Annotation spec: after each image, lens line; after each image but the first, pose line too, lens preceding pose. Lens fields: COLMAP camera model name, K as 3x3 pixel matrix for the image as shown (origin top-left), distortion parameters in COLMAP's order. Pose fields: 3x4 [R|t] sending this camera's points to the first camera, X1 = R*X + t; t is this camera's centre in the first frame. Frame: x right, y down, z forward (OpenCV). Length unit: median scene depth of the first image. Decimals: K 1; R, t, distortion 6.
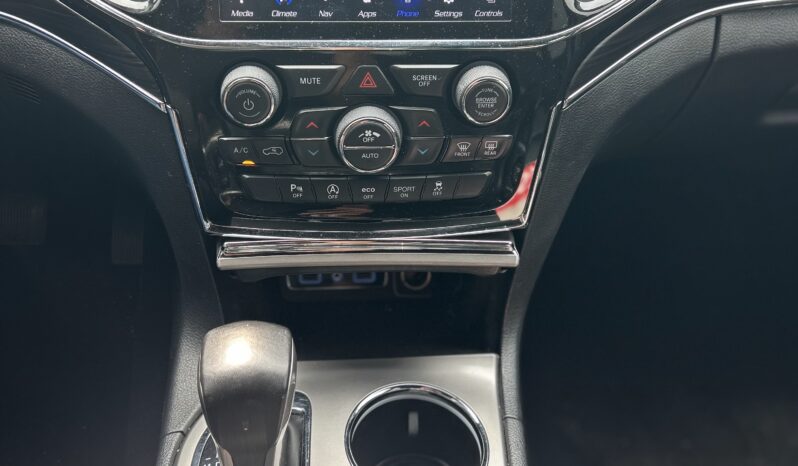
lens RADIAL K [[786.1, 0, 399.0], [0, 786.1, 233.0], [0, 0, 1]] dist [0.053848, -0.016343]
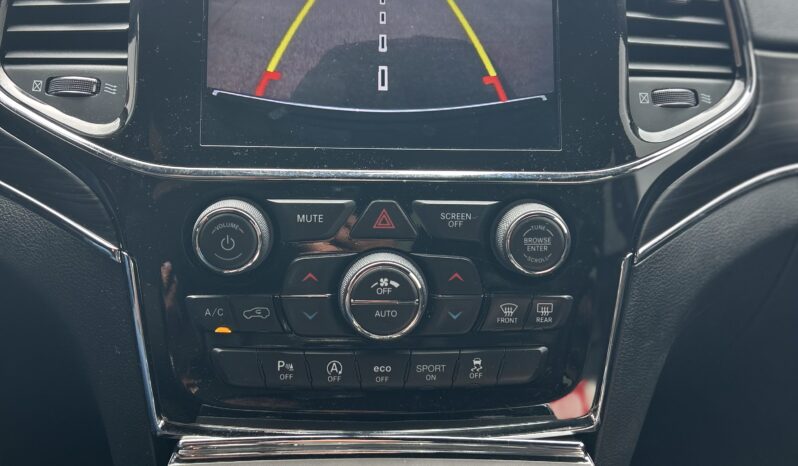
lens RADIAL K [[786.1, 0, 399.0], [0, 786.1, 233.0], [0, 0, 1]] dist [0.053848, -0.016343]
pose [[0.999978, -0.003490, -0.005598, -0.019674], [0.001125, 0.926371, -0.376610, 0.111068], [0.006500, 0.376596, 0.926355, 0.278652]]
